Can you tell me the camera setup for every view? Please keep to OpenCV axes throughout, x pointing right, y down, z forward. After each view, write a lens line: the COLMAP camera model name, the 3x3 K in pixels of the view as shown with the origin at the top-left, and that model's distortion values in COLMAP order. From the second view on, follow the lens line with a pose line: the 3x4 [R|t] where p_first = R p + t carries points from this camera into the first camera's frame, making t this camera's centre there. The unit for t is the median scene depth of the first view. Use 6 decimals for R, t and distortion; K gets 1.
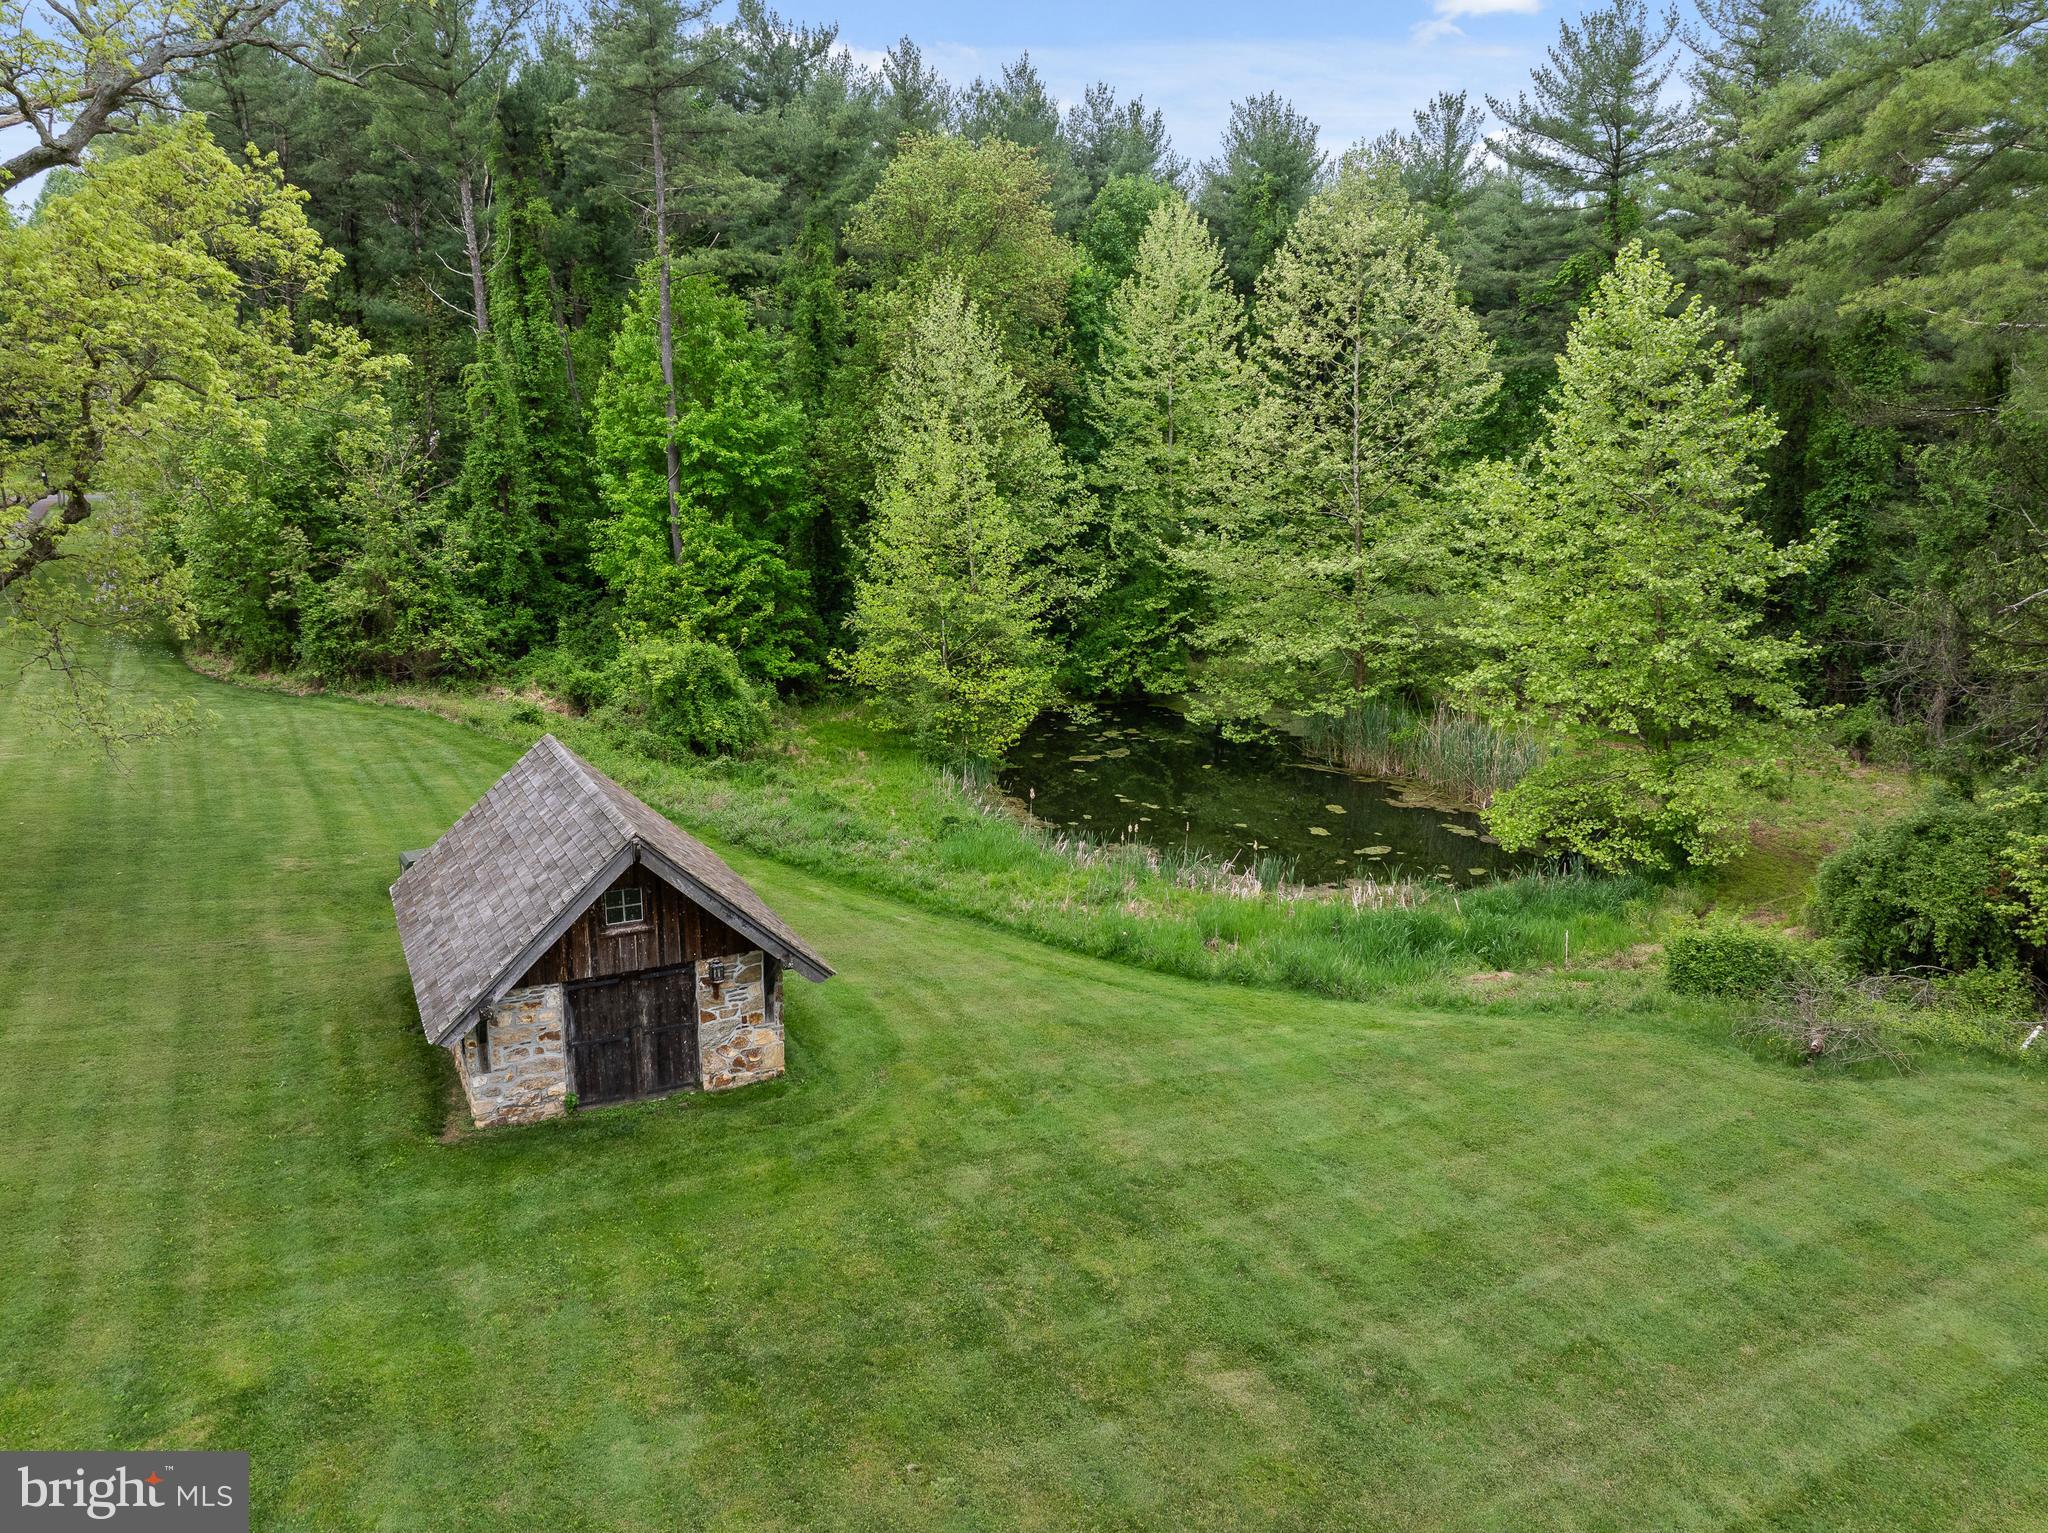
lens RADIAL K [[1406.5, 0, 1023.4], [0, 1406.5, 768.1], [0, 0, 1]] dist [-0.025792, -0.000058]
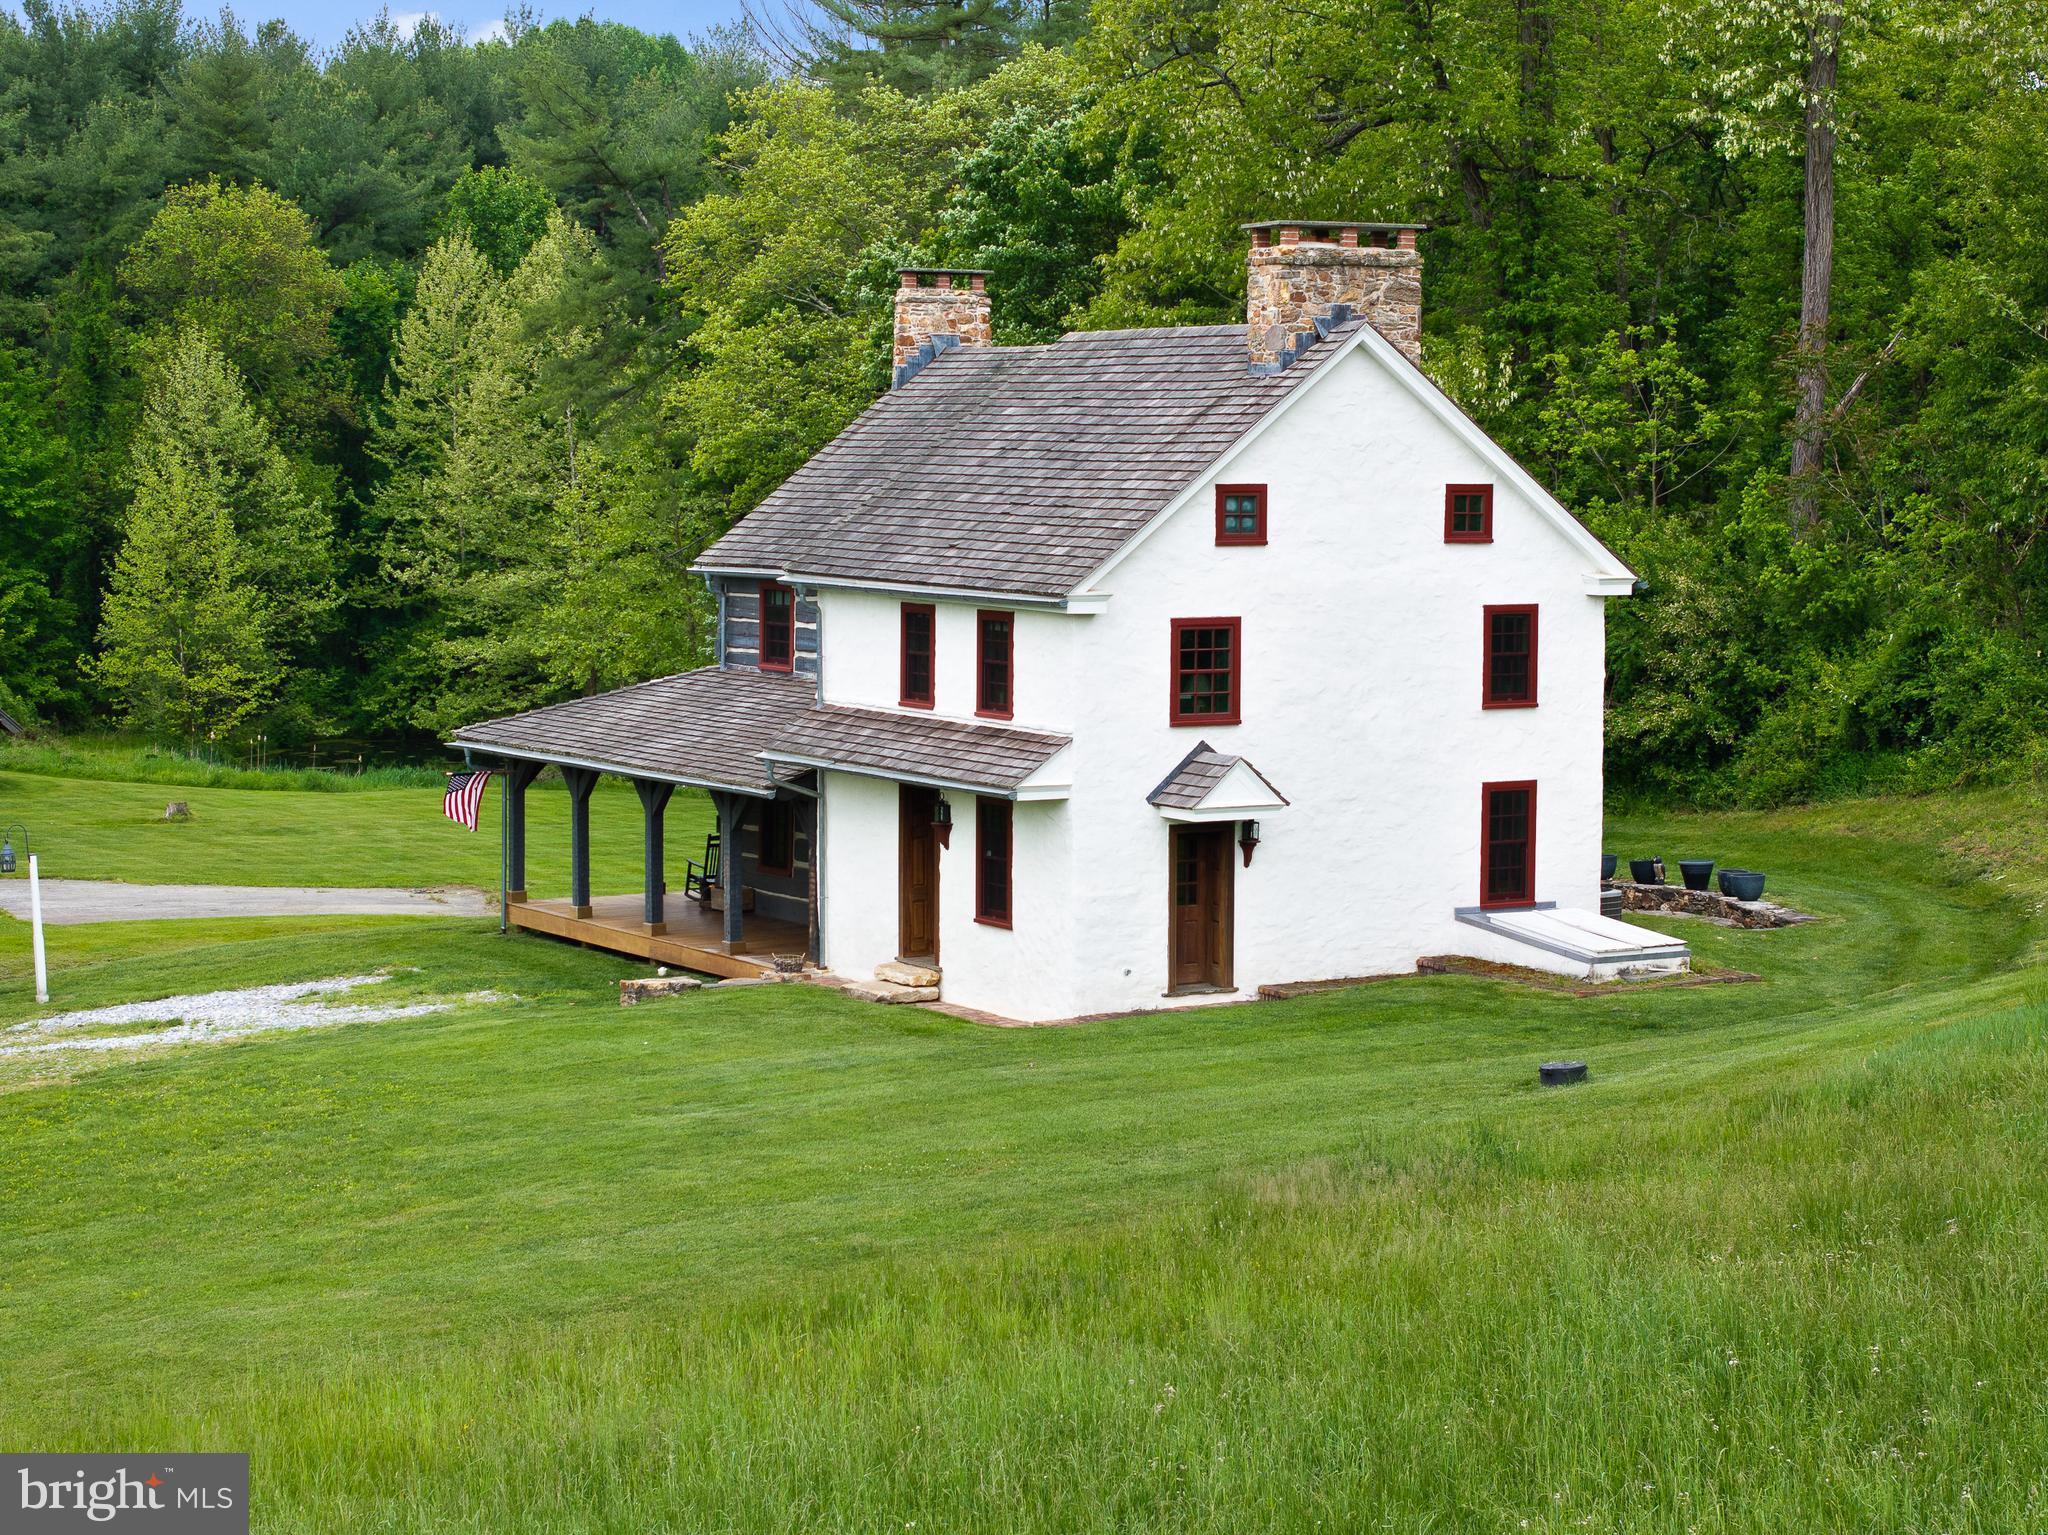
lens RADIAL K [[4155.8, 0, 1025.6], [0, 4155.8, 768.3], [0, 0, 1]] dist [0.086877, 0.000000]
pose [[0.999771, -0.010068, 0.018904, 0.574871], [0.012900, 0.987633, -0.156254, 0.555069], [-0.017097, 0.156463, 0.987536, -2.378817]]
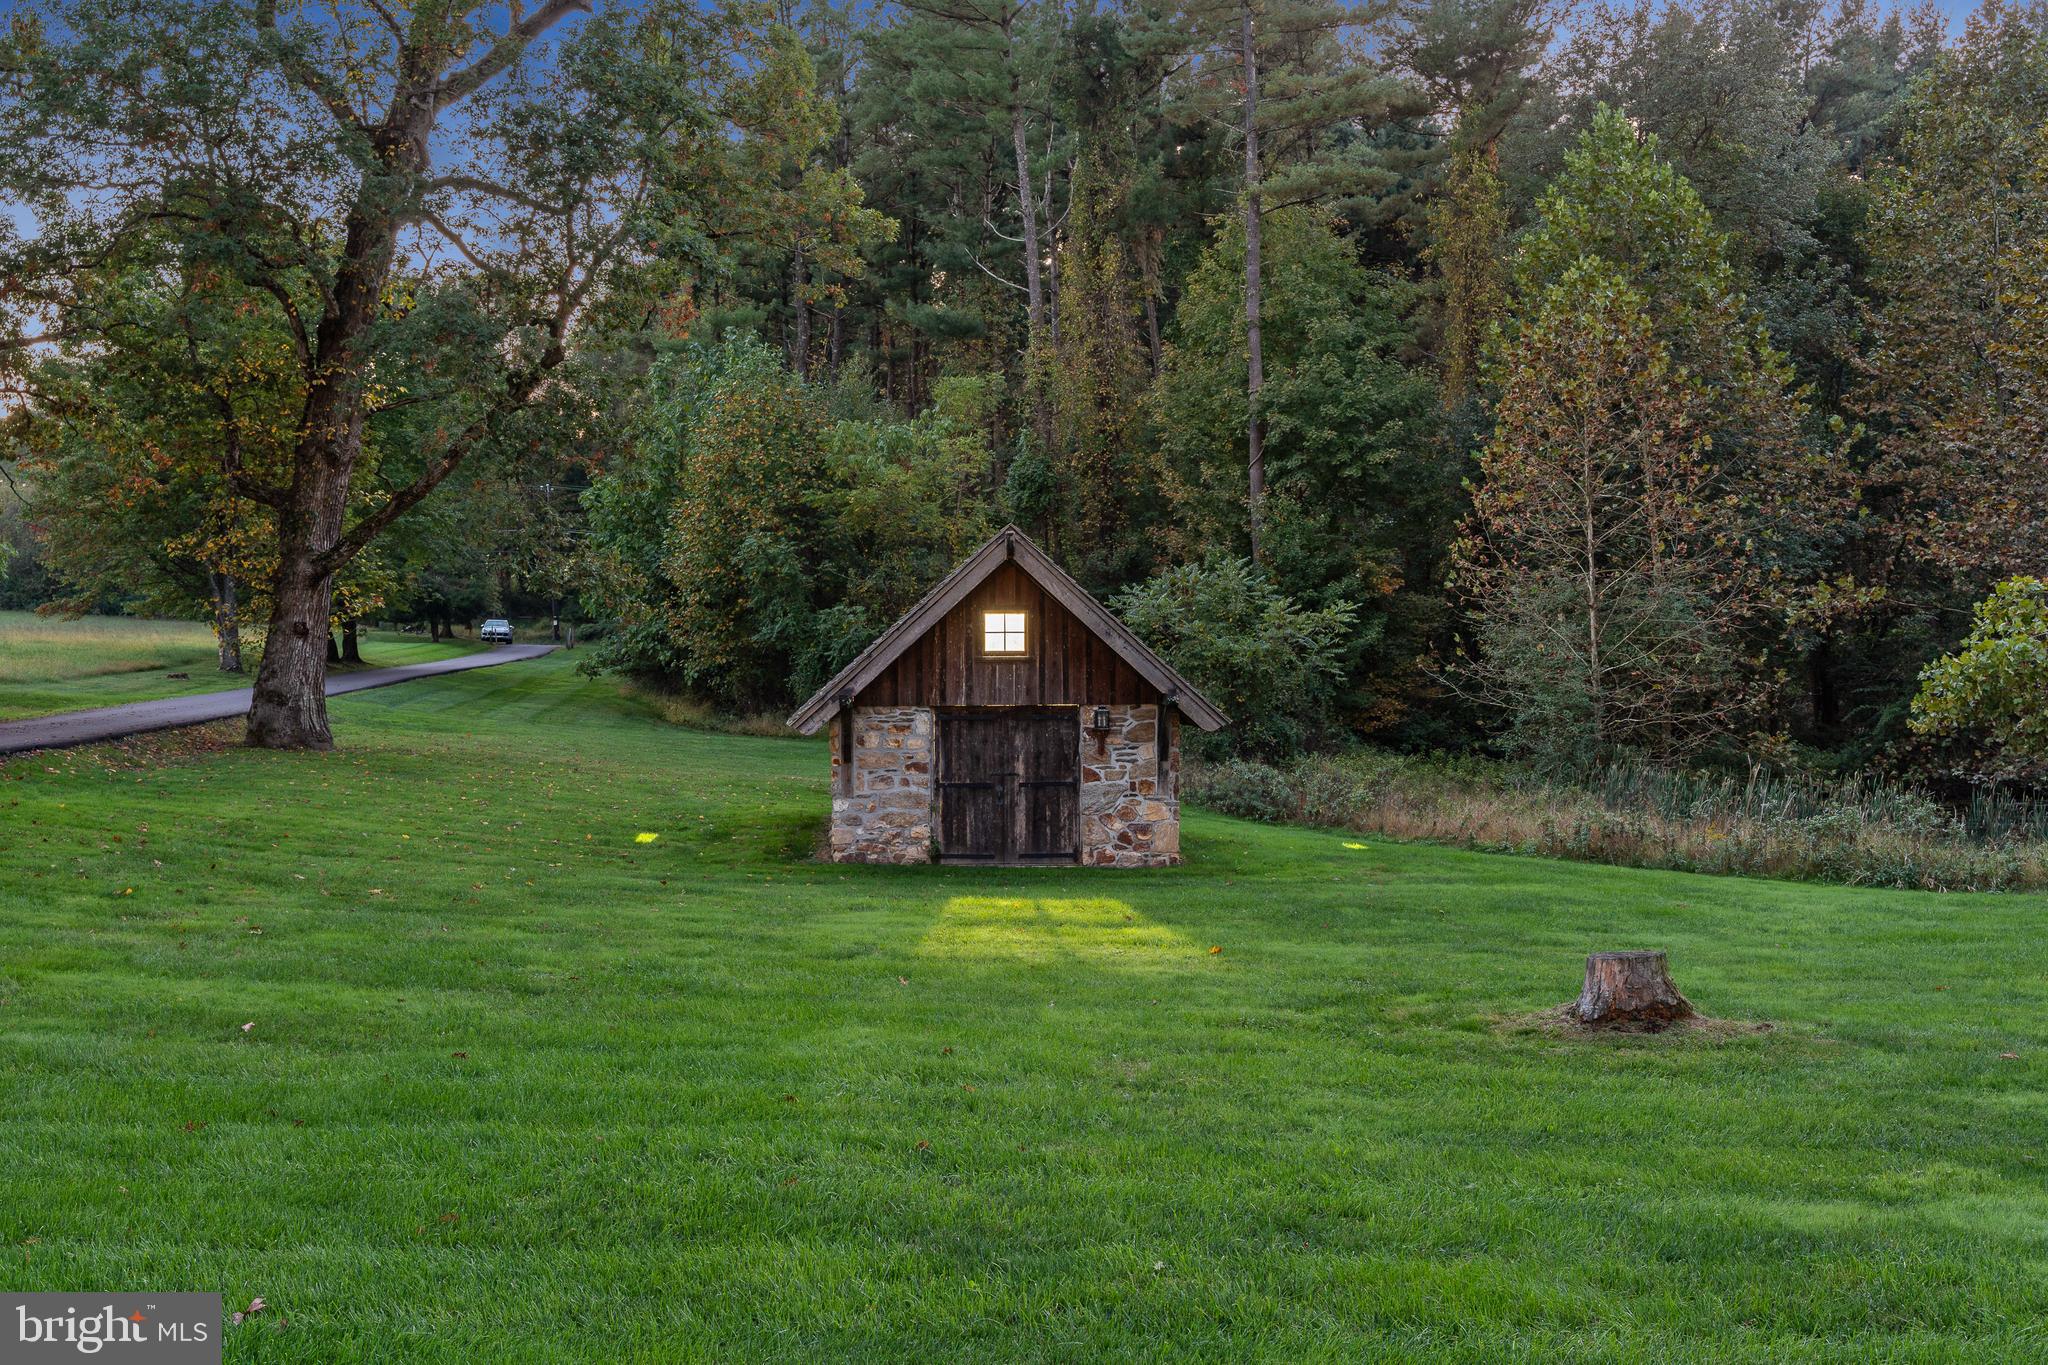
lens RADIAL K [[2349.2, 0, 1020.6], [0, 2349.2, 683.7], [0, 0, 1]] dist [0.037076, 0.000000]
pose [[0.917033, -0.020785, -0.398270, 0.151403], [-0.075679, 0.971427, -0.224950, 0.215504], [0.391565, 0.236427, 0.889257, -0.157847]]
